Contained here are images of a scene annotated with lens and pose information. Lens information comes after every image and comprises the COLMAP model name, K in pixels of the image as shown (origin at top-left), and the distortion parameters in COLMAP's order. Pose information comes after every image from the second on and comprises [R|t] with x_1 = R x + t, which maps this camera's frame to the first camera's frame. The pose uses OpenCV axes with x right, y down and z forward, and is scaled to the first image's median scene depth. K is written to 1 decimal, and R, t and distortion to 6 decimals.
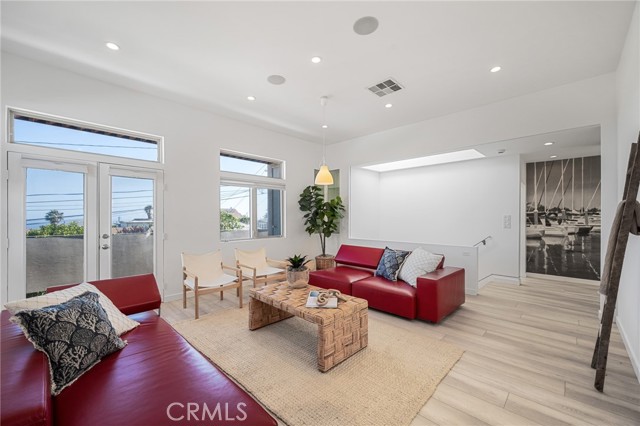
lens RADIAL K [[261.3, 0, 317.6], [0, 261.3, 218.1], [0, 0, 1]] dist [0.003097, -0.000089]
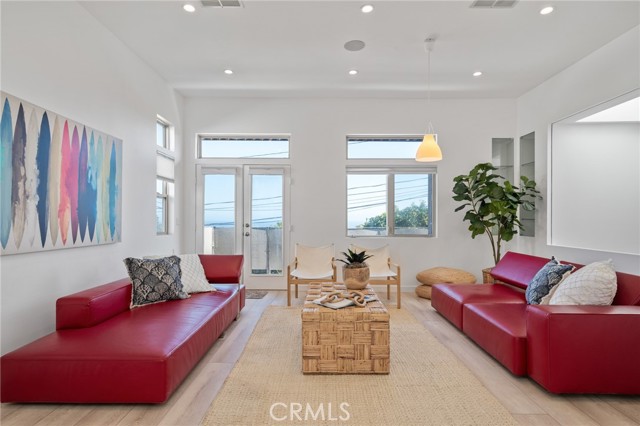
lens RADIAL K [[347.2, 0, 319.9], [0, 347.2, 216.1], [0, 0, 1]] dist [0.003039, 0.001119]
pose [[0.693521, -0.003536, -0.720428, 0.572808], [-0.007235, 0.999903, -0.011872, 0.043321], [0.720400, 0.013445, 0.693428, 0.135314]]
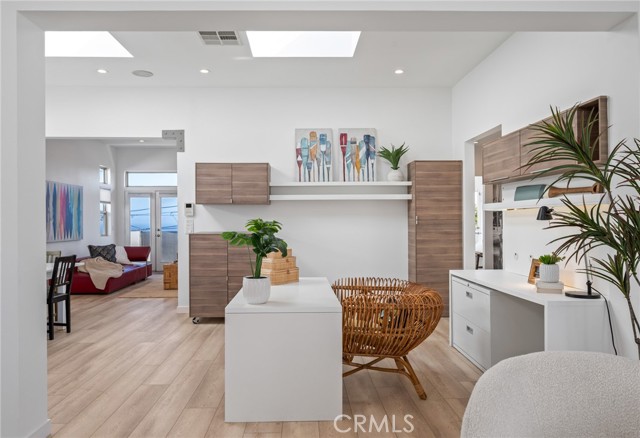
lens RADIAL K [[439.0, 0, 317.7], [0, 439.0, 216.5], [0, 0, 1]] dist [-0.003262, 0.001654]
pose [[0.725332, -0.008975, -0.688340, 2.189305], [0.002695, 0.999944, -0.010198, 0.009638], [0.688394, 0.005542, 0.725316, -0.496312]]
